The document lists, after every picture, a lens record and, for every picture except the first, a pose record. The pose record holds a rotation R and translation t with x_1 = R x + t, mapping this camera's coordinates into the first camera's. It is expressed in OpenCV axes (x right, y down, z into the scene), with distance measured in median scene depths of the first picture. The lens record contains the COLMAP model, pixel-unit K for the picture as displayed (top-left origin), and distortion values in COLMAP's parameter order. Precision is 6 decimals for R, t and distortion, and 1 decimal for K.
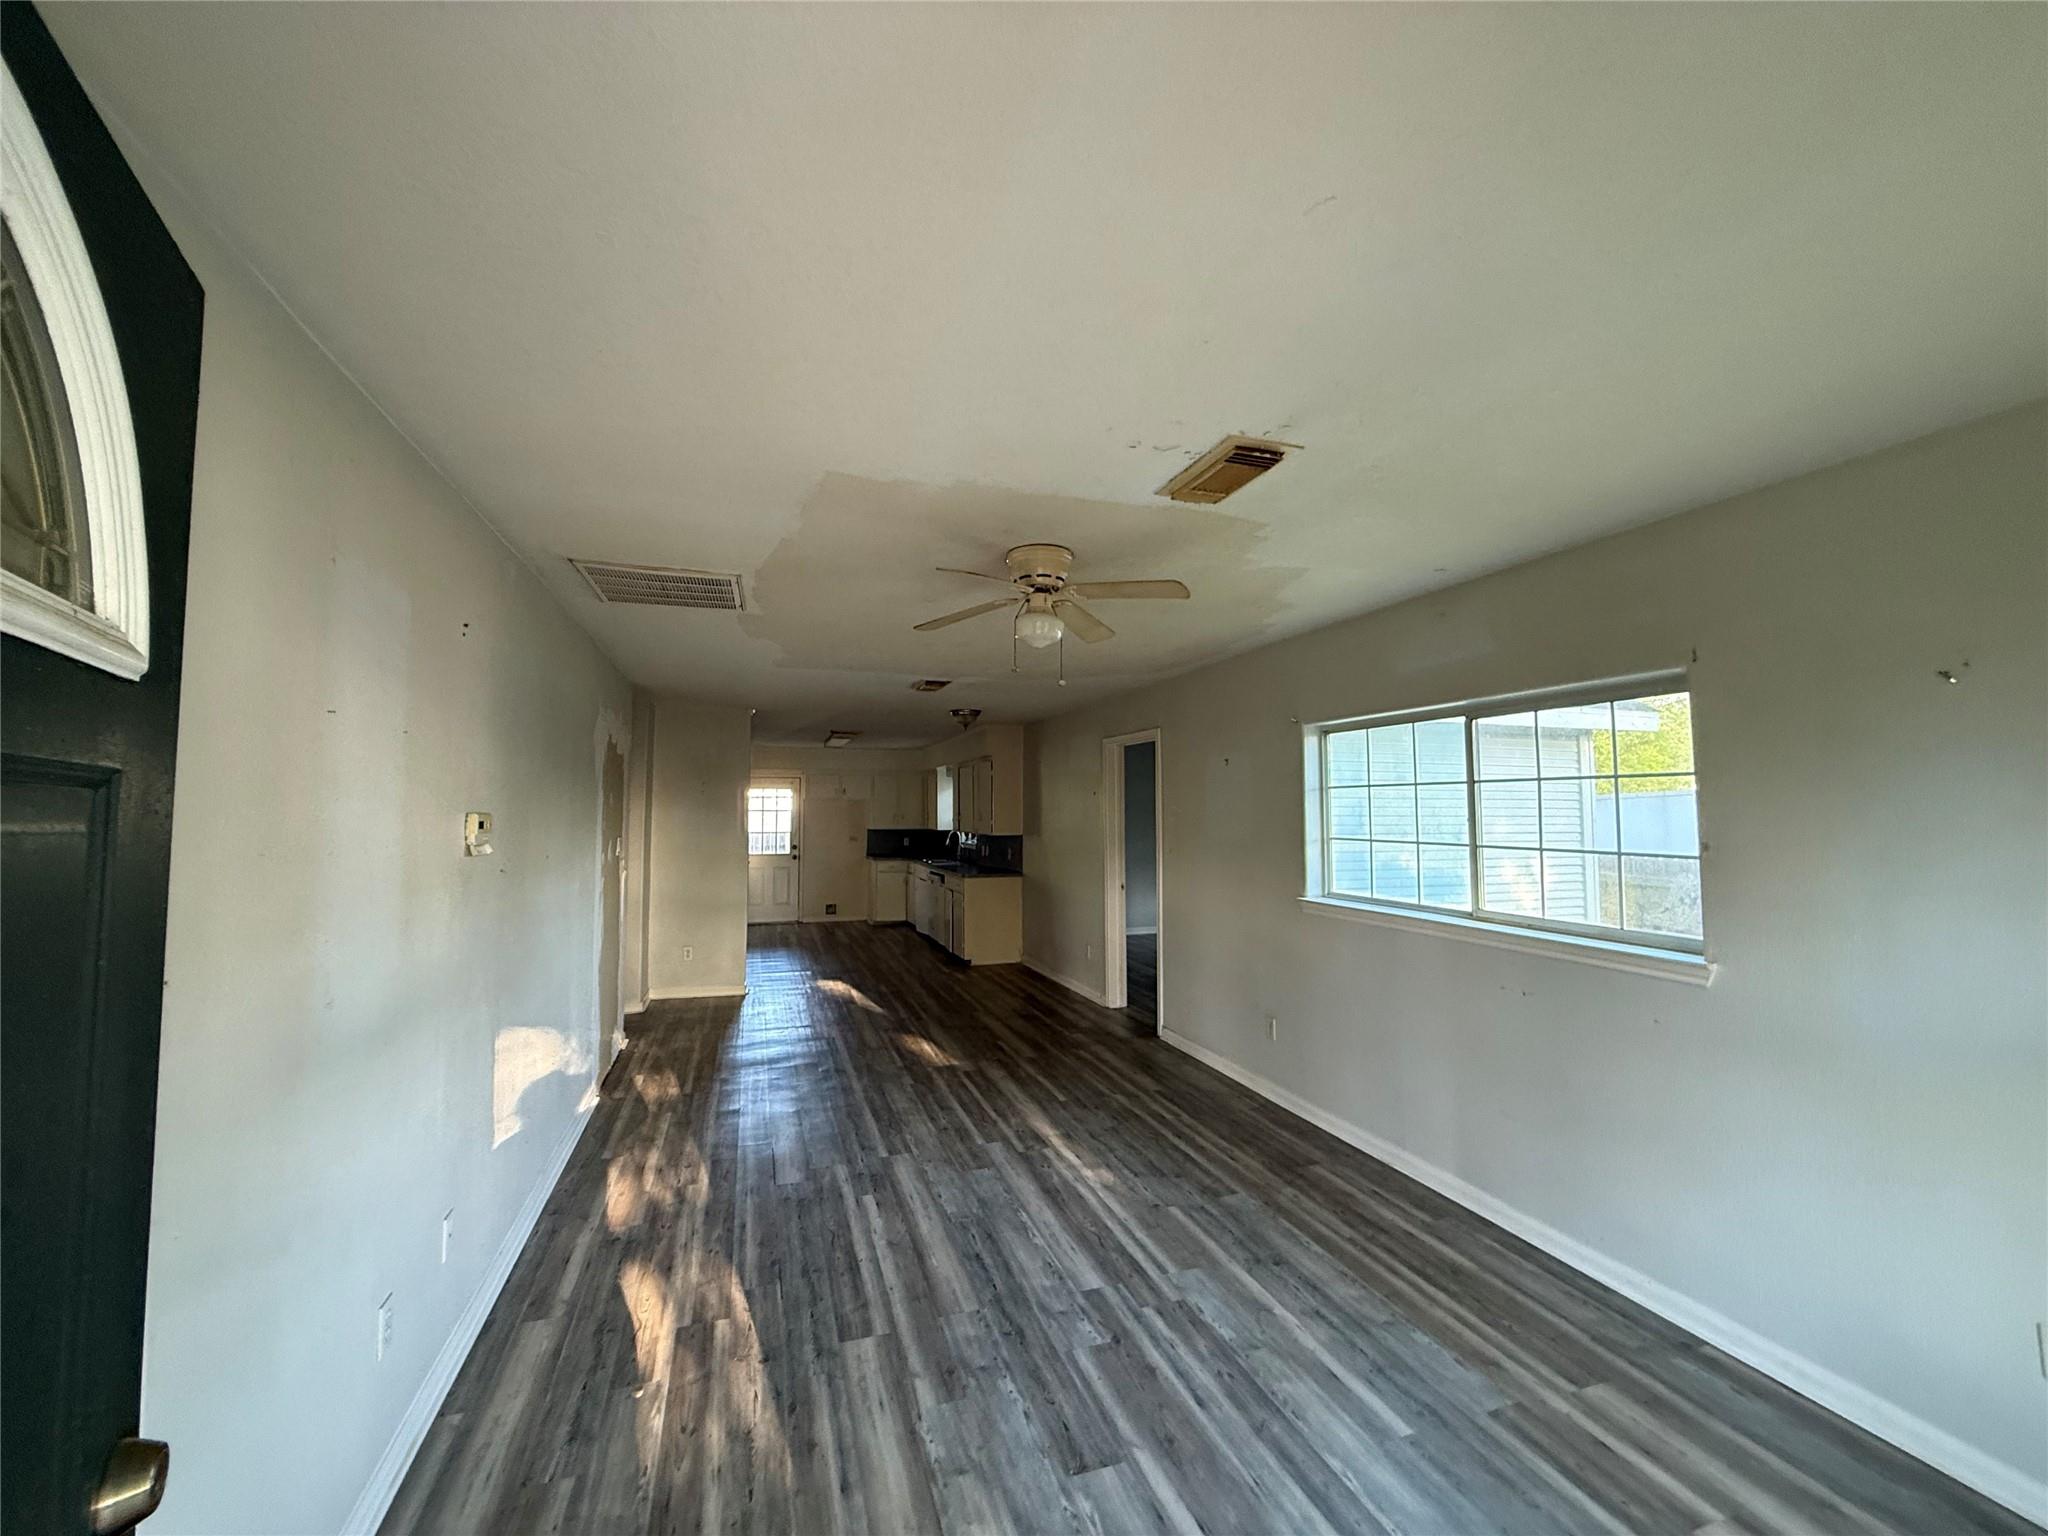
lens RADIAL K [[818.5, 0, 1014.6], [0, 818.5, 768.2], [0, 0, 1]] dist [-0.002395, -0.000272]
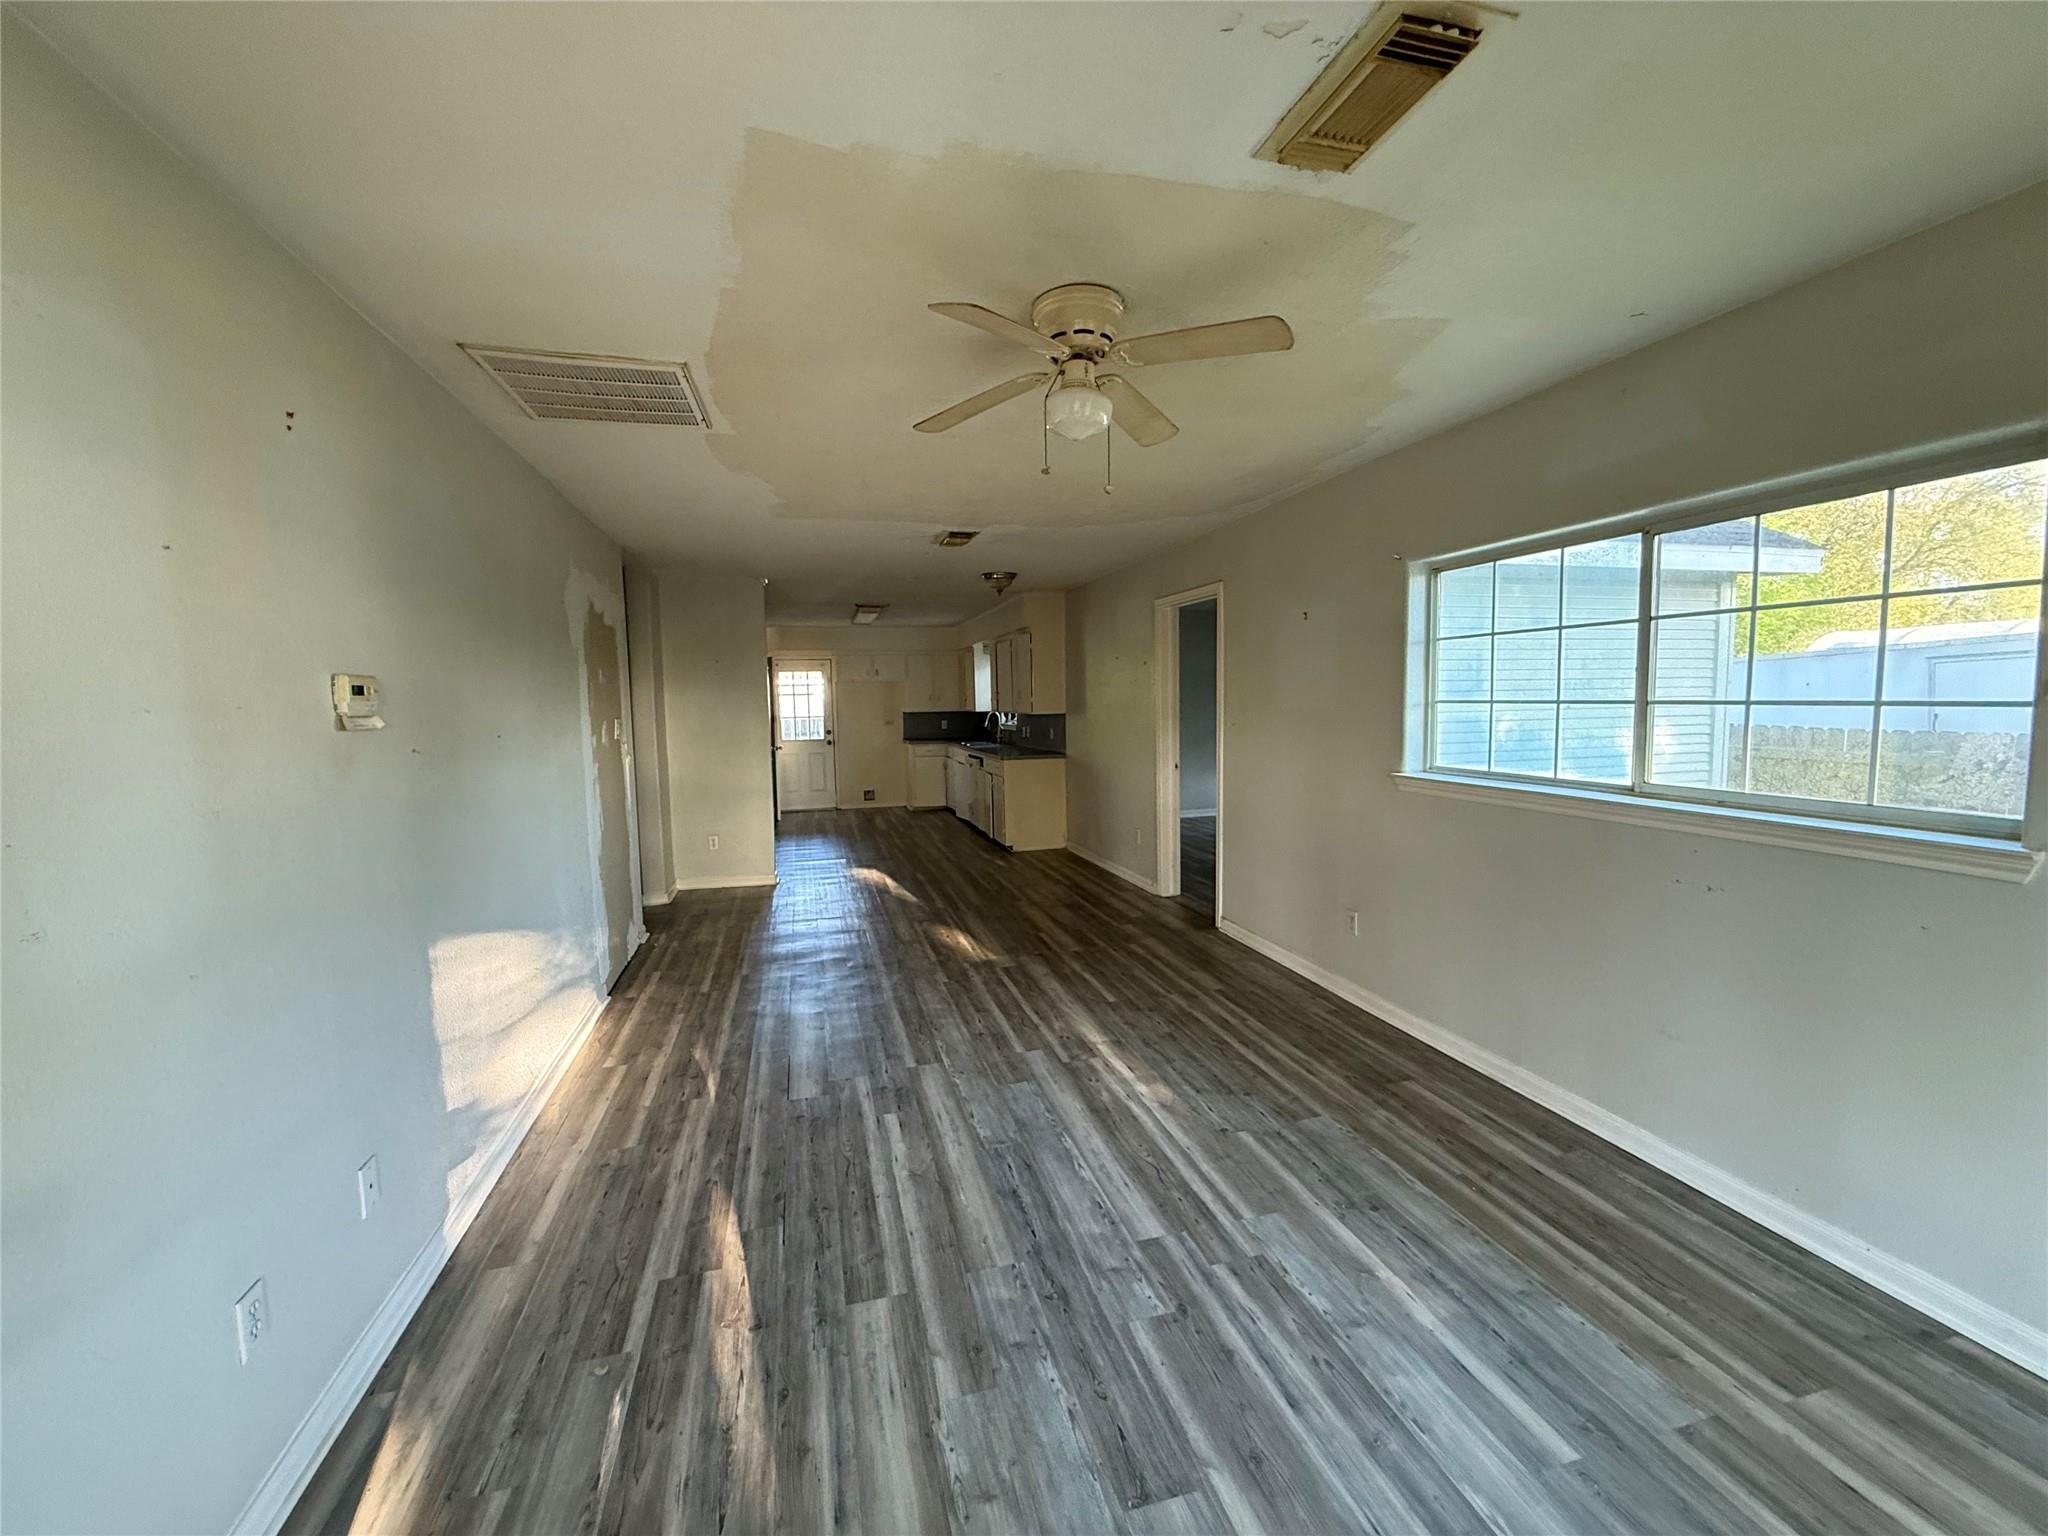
lens RADIAL K [[818.5, 0, 1014.6], [0, 818.5, 768.2], [0, 0, 1]] dist [-0.002395, -0.000272]
pose [[0.998325, -0.014342, -0.056058, 0.009407], [0.021975, 0.990185, 0.138022, 0.041915], [0.053528, -0.139022, 0.988842, 0.219010]]
